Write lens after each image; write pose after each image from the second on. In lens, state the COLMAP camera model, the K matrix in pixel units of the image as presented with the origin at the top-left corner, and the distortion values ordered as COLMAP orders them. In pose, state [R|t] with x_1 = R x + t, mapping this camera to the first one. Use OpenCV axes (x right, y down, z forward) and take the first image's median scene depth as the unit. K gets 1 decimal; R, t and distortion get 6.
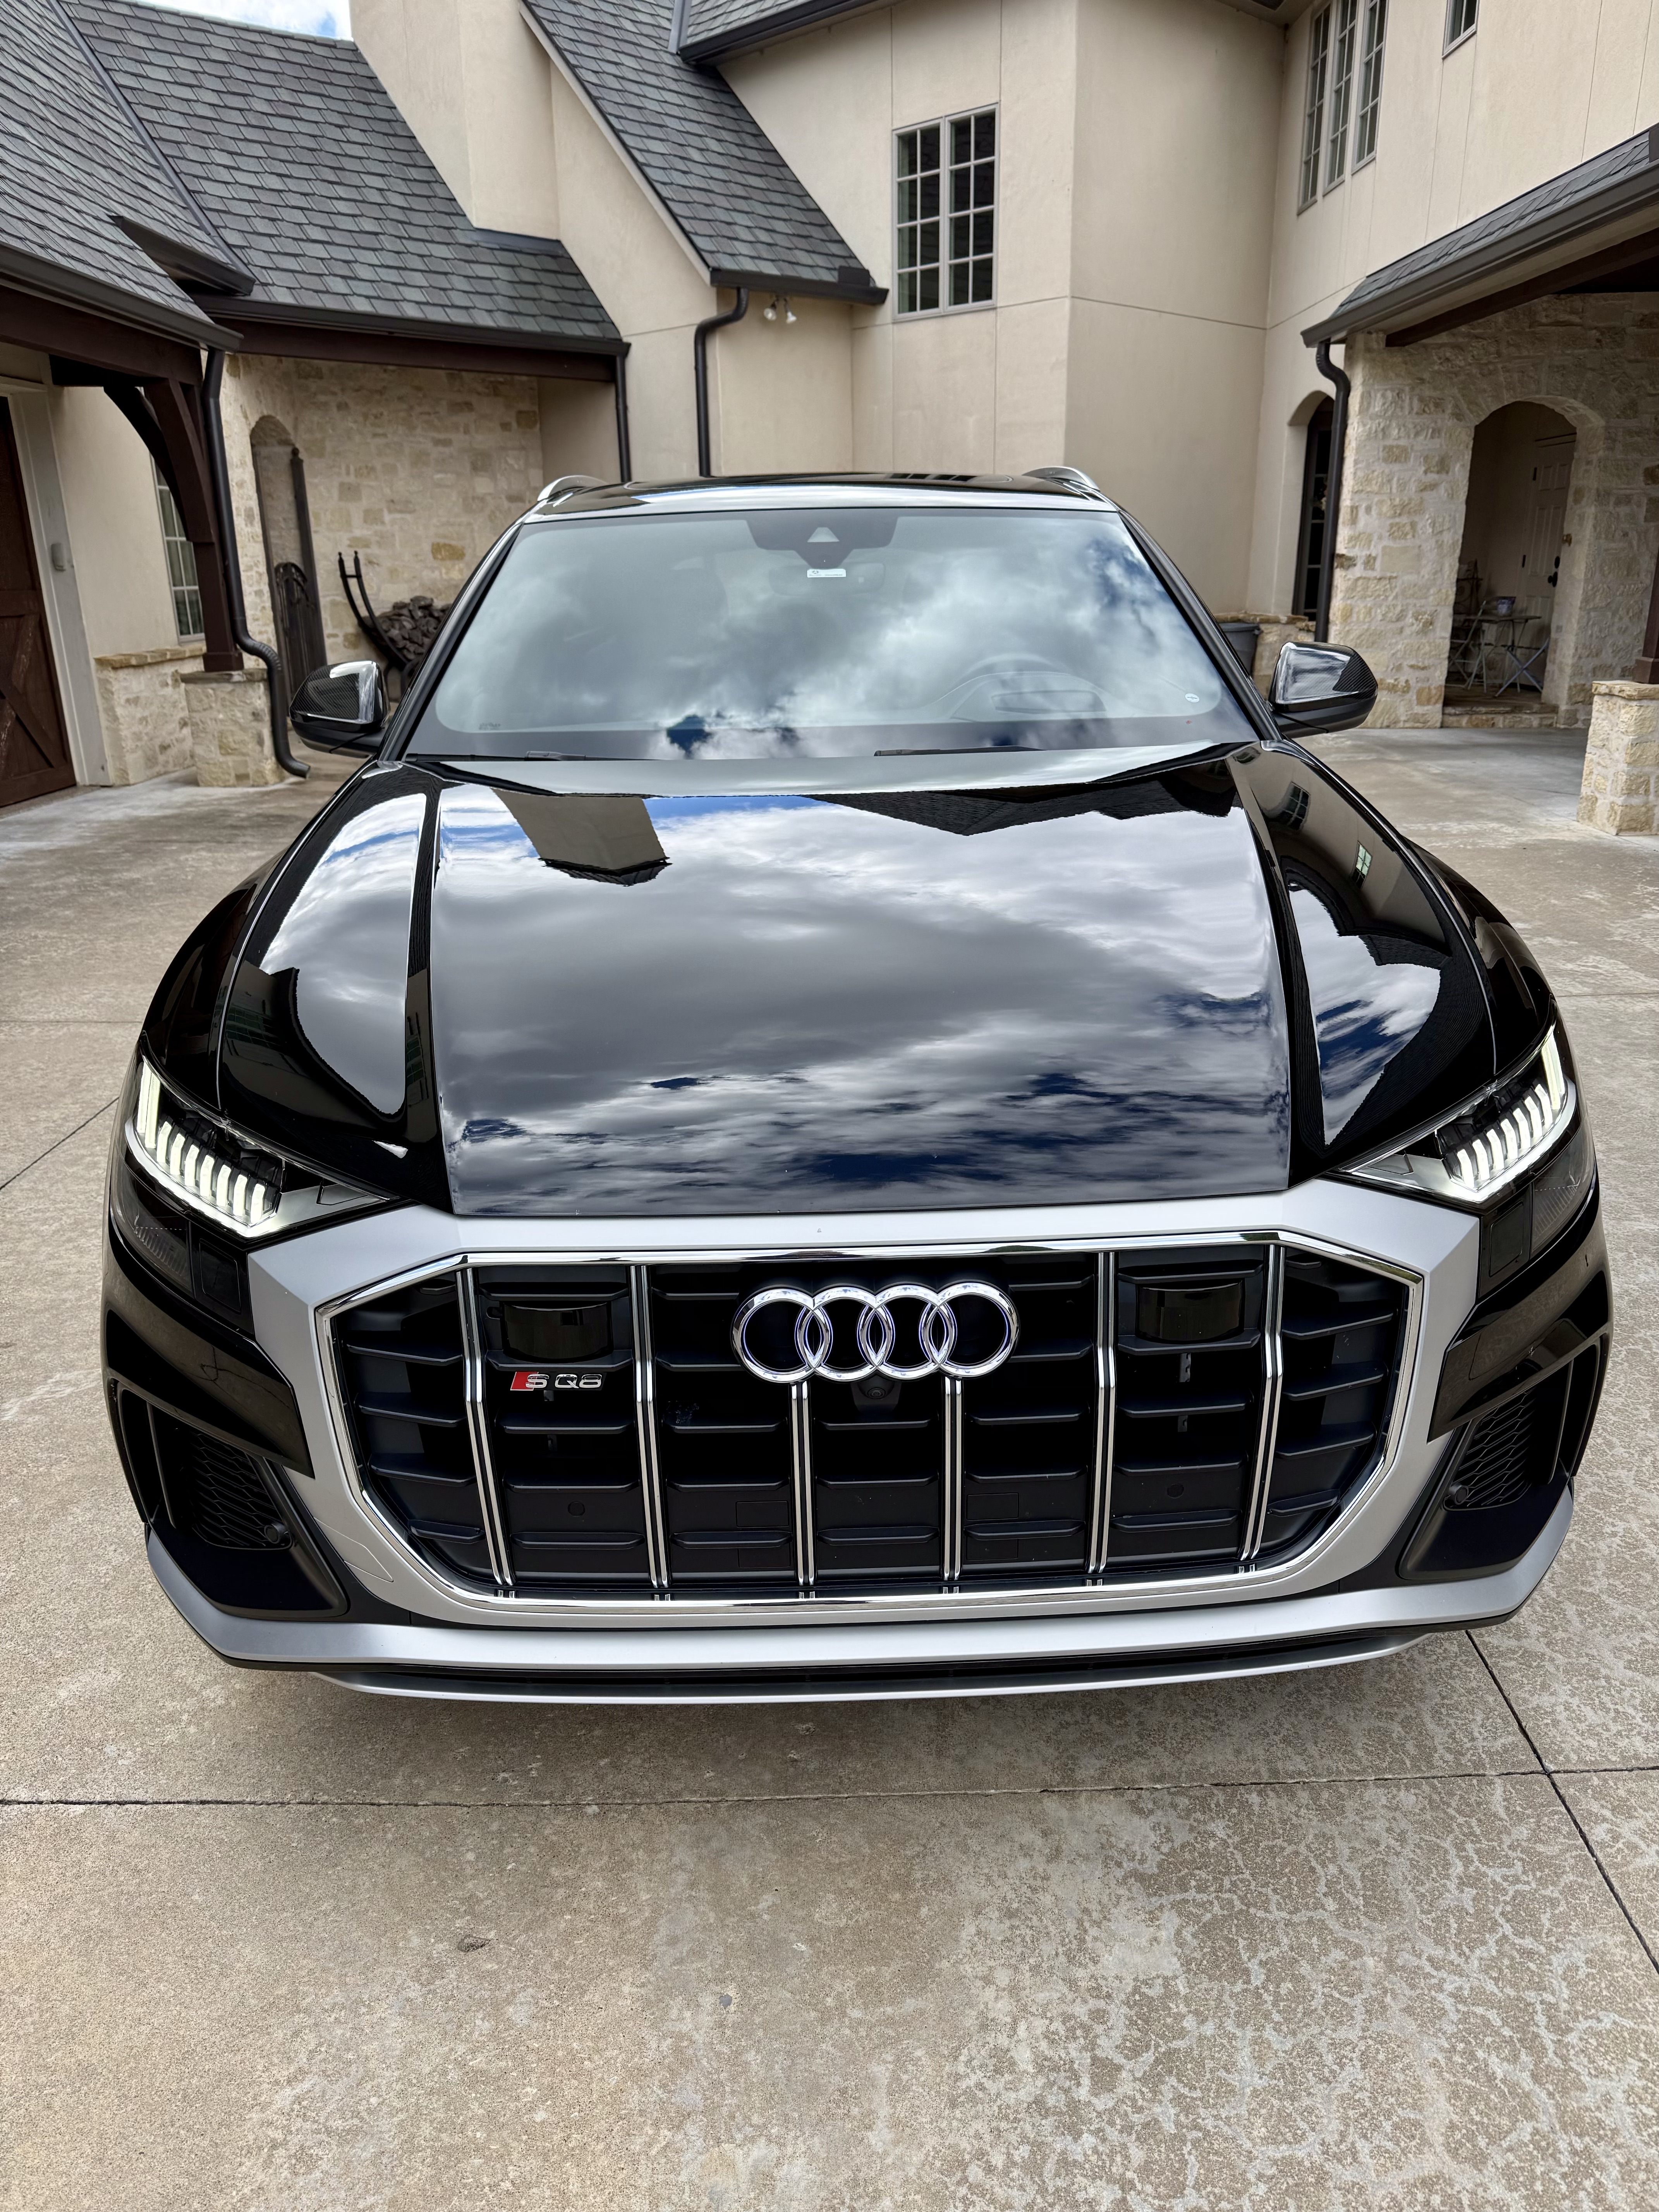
lens RADIAL K [[1564.5, 0, 839.3], [0, 1564.5, 1103.6], [0, 0, 1]] dist [0.010568, -0.009562]
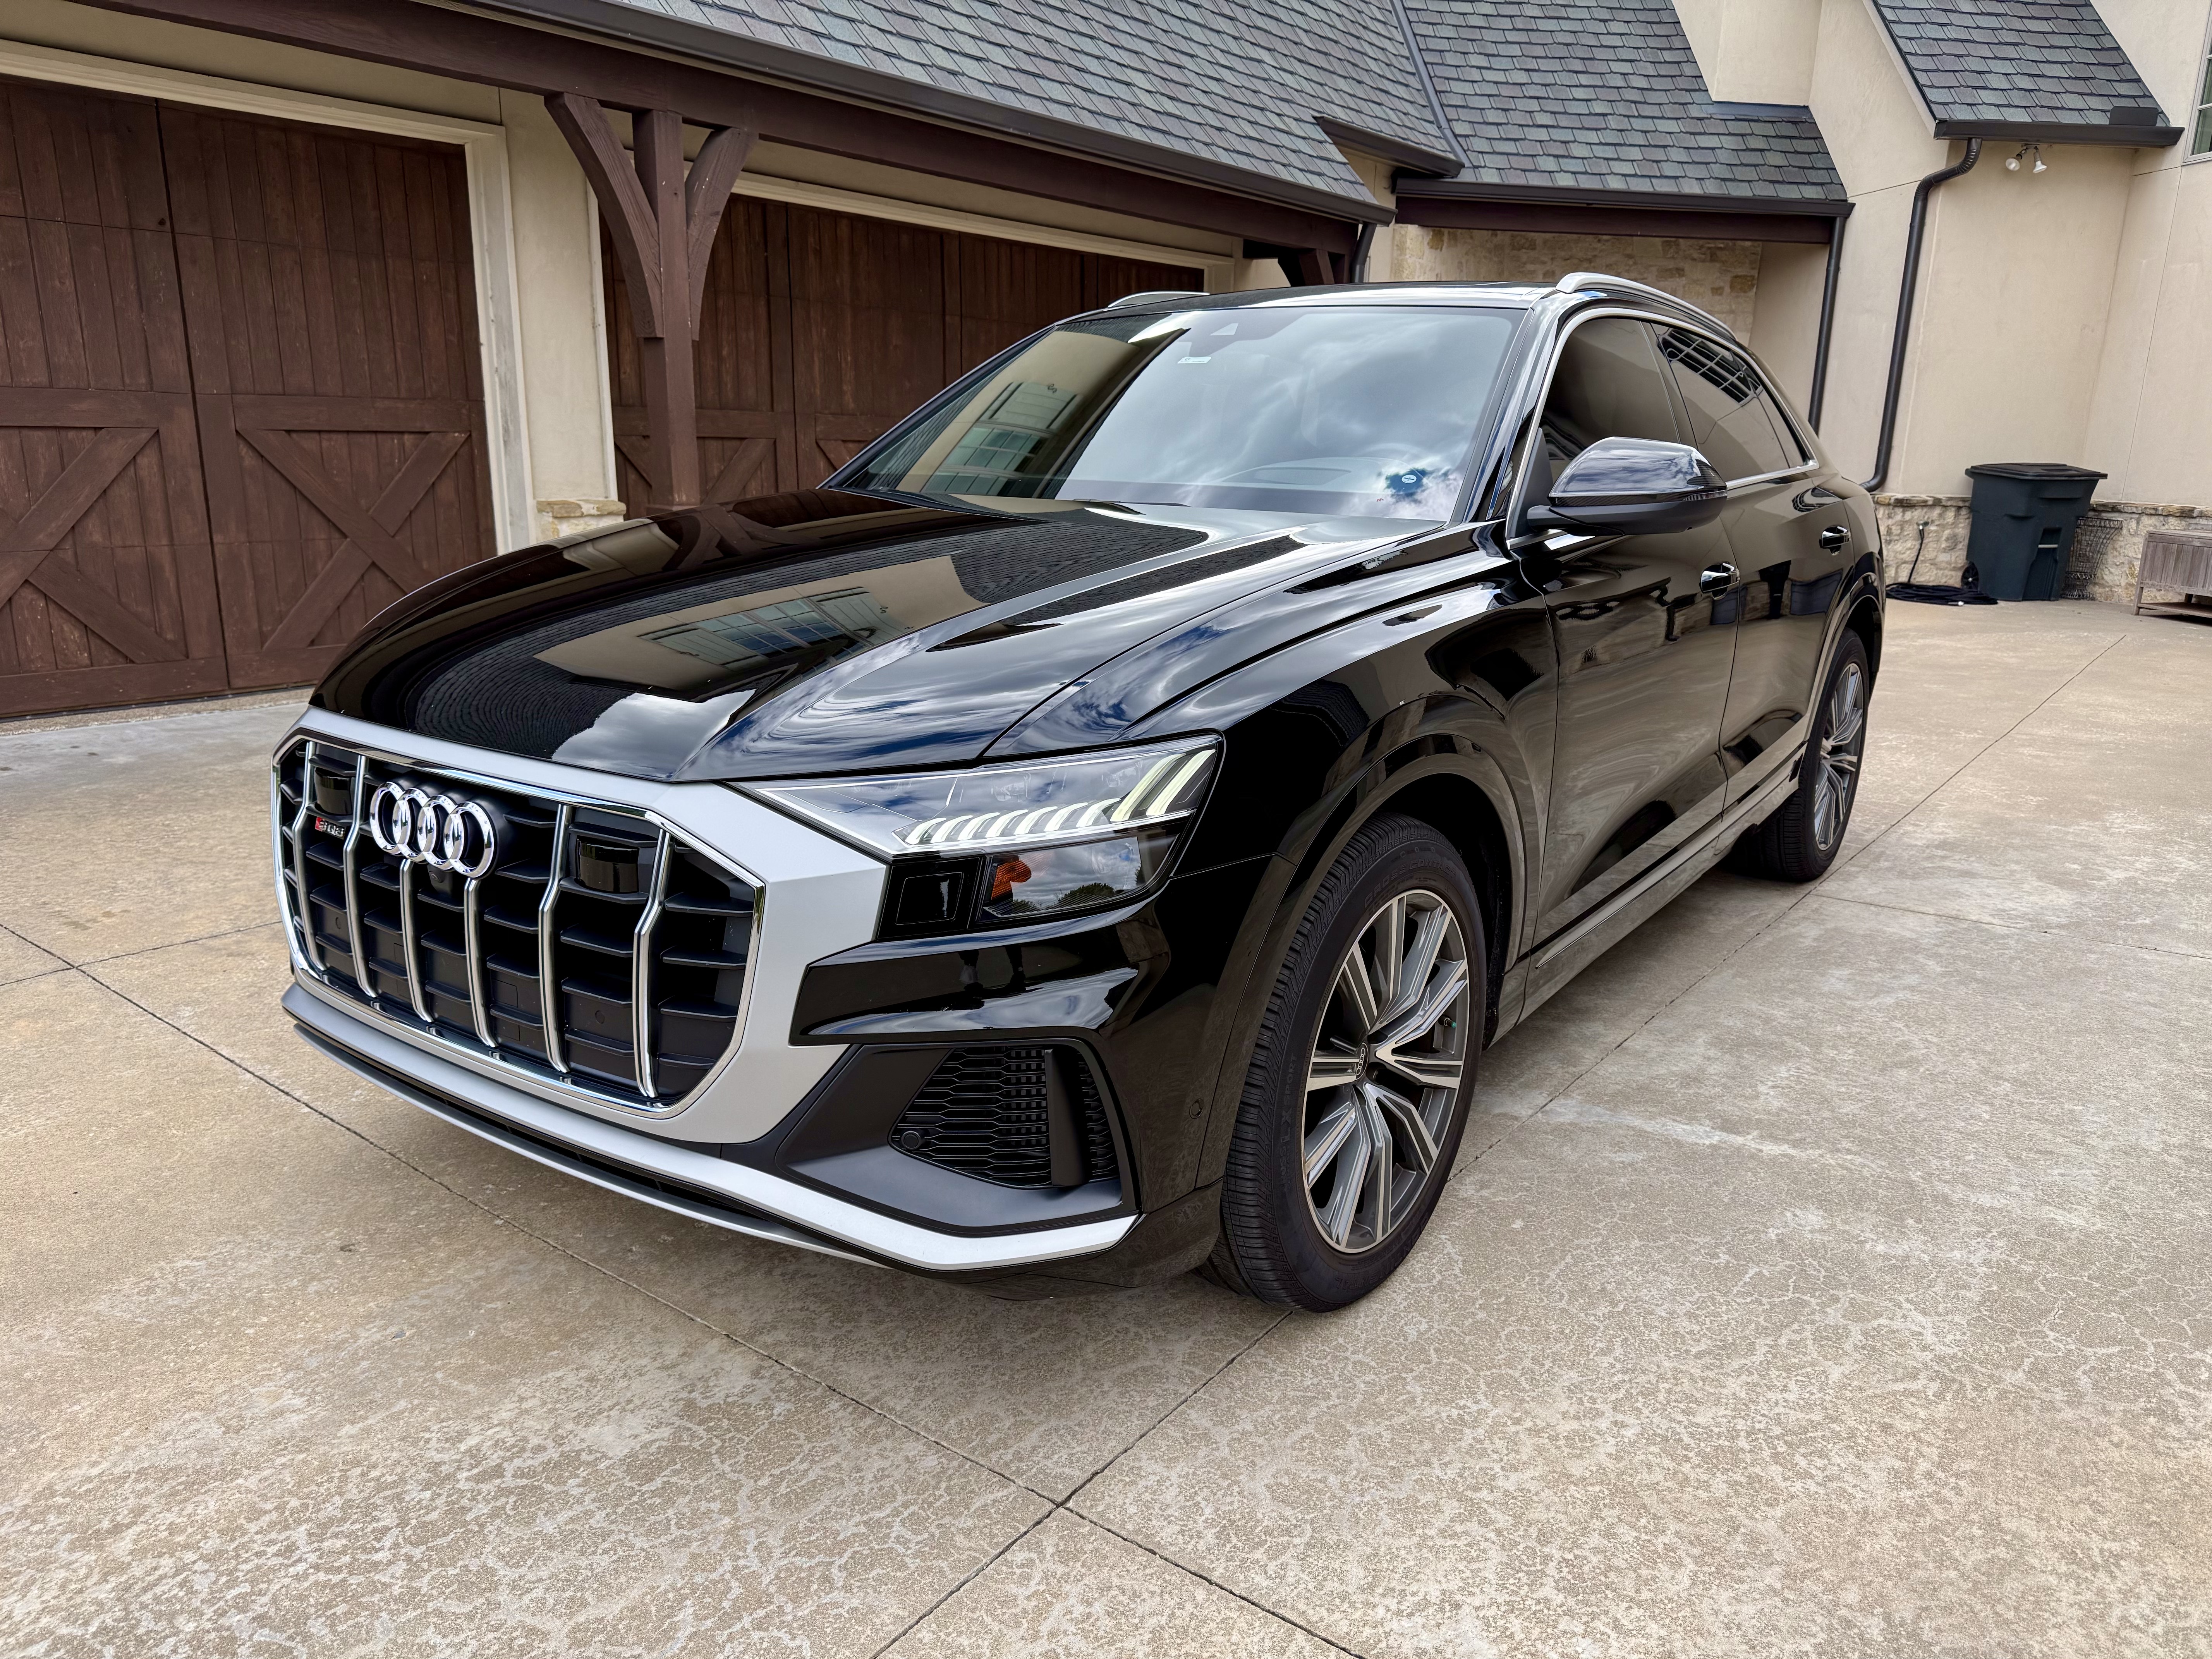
lens RADIAL K [[1564.5, 0, 1123.7], [0, 1564.5, 830.2], [0, 0, 1]] dist [0.010568, -0.009562]
pose [[0.794485, 0.183042, -0.579042, 0.666890], [-0.232470, 0.972535, -0.011534, 0.012052], [0.561028, 0.143774, 0.815216, 0.110867]]
